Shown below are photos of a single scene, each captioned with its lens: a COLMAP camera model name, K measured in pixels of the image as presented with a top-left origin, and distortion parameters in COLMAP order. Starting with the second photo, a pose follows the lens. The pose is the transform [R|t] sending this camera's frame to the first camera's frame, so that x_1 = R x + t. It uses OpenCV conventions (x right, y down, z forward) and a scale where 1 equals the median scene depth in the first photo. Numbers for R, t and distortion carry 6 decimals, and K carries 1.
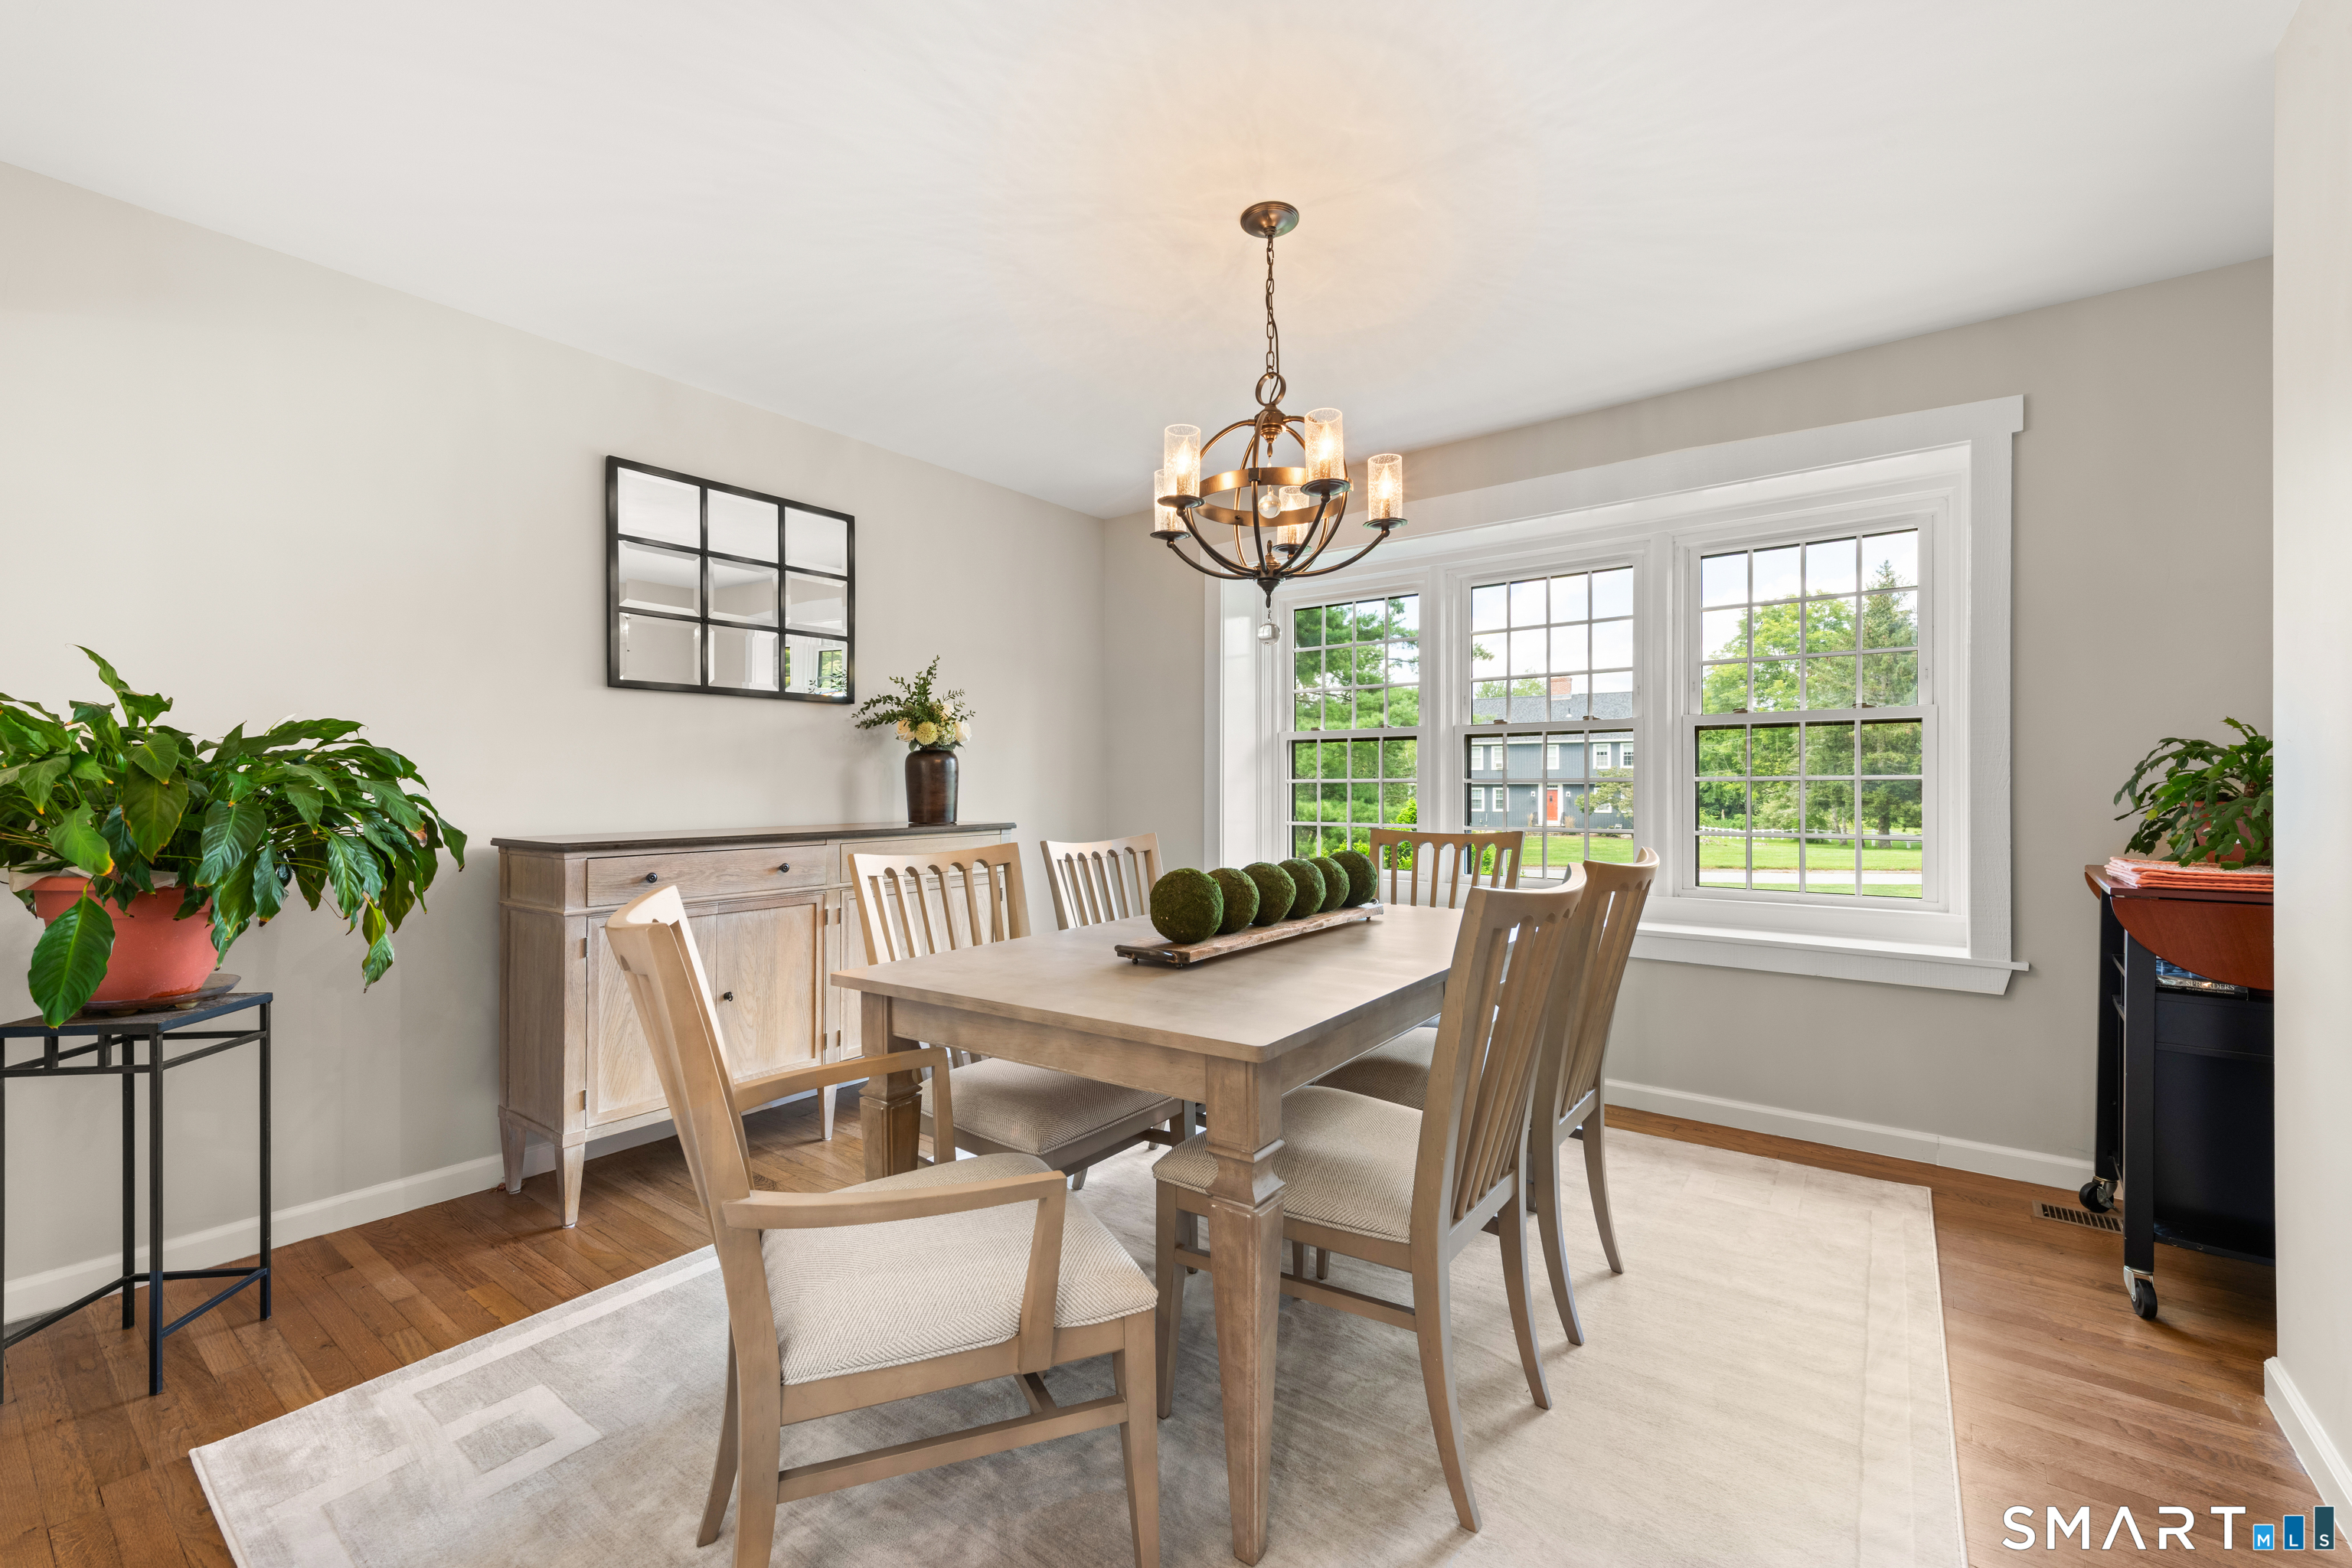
lens RADIAL K [[953.7, 0, 1200.8], [0, 953.7, 792.2], [0, 0, 1]] dist [0.009117, -0.000476]
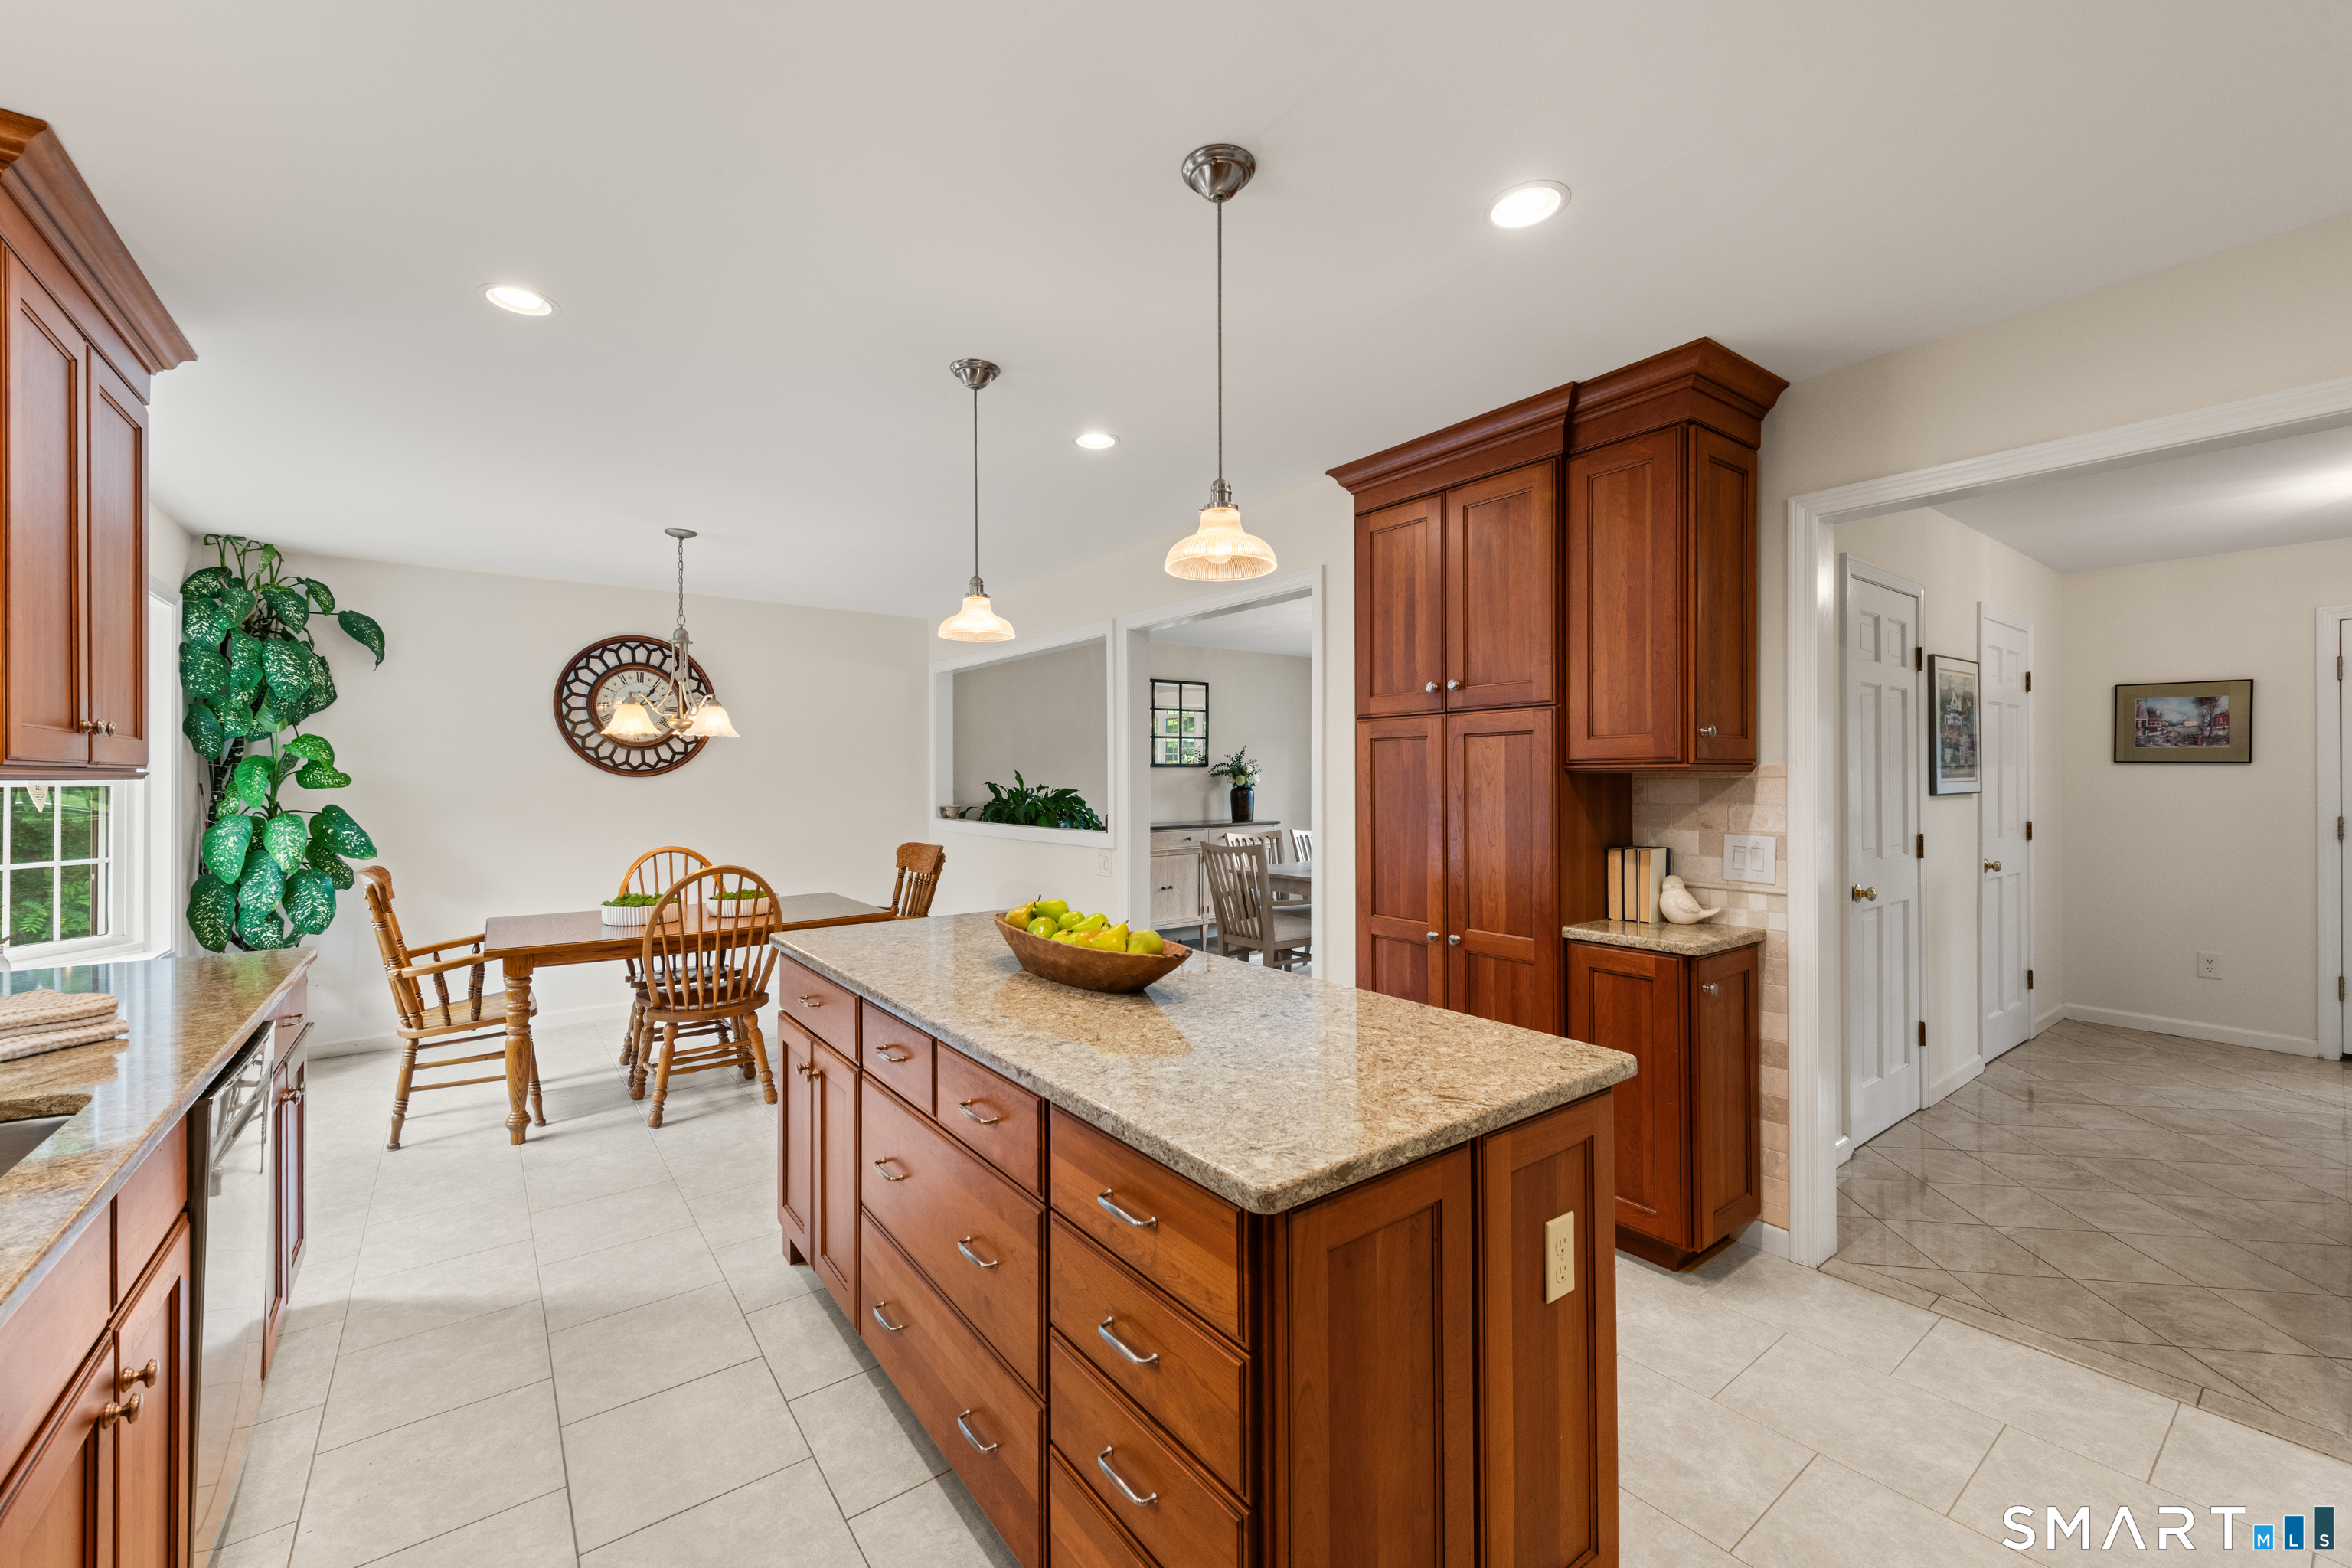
lens RADIAL K [[939.9, 0, 1173.8], [0, 939.9, 778.6], [0, 0, 1]] dist [0.008061, -0.000145]
pose [[0.957634, 0.001512, -0.287984, 0.194923], [-0.001954, 0.999997, -0.001246, -0.062291], [0.287982, 0.001756, 0.957634, -1.140102]]
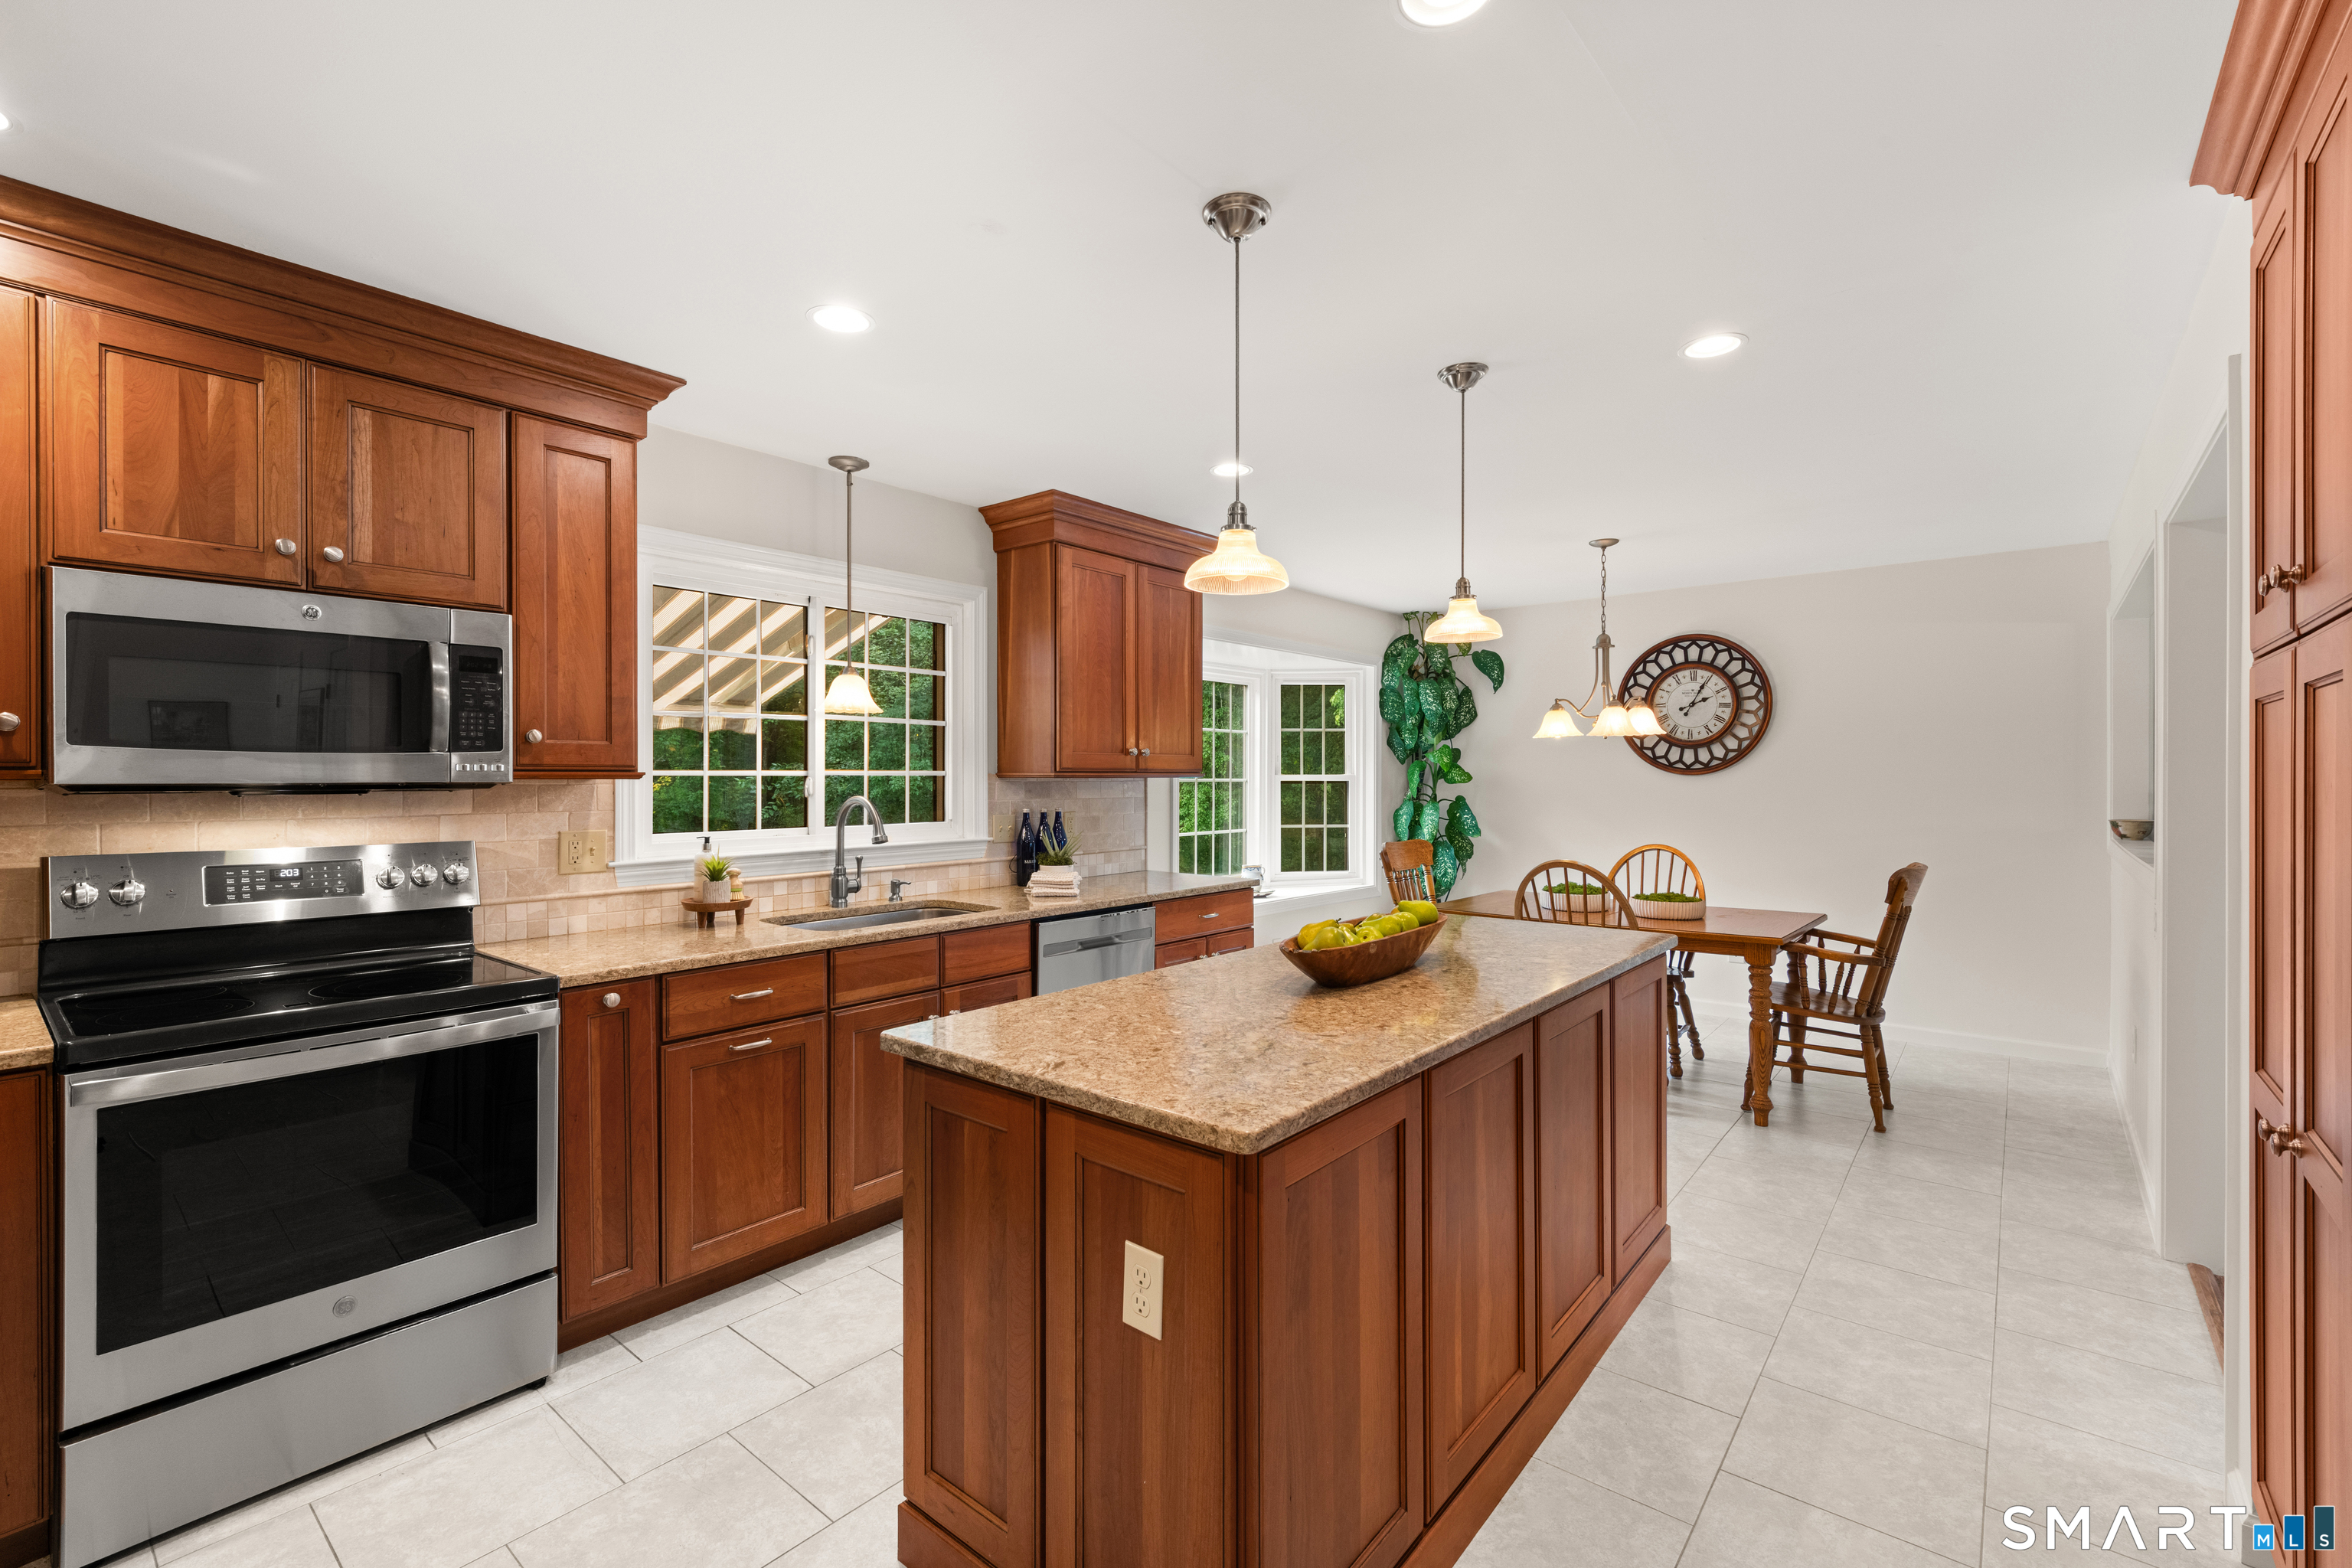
lens RADIAL K [[1020.1, 0, 1151.8], [0, 1020.1, 776.8], [0, 0, 1]] dist [0.001404, 0.000238]
pose [[-0.073245, 0.004173, -0.997305, 0.638135], [-0.001962, 0.999989, 0.004329, -0.068188], [0.997312, 0.002274, -0.073235, -0.683864]]
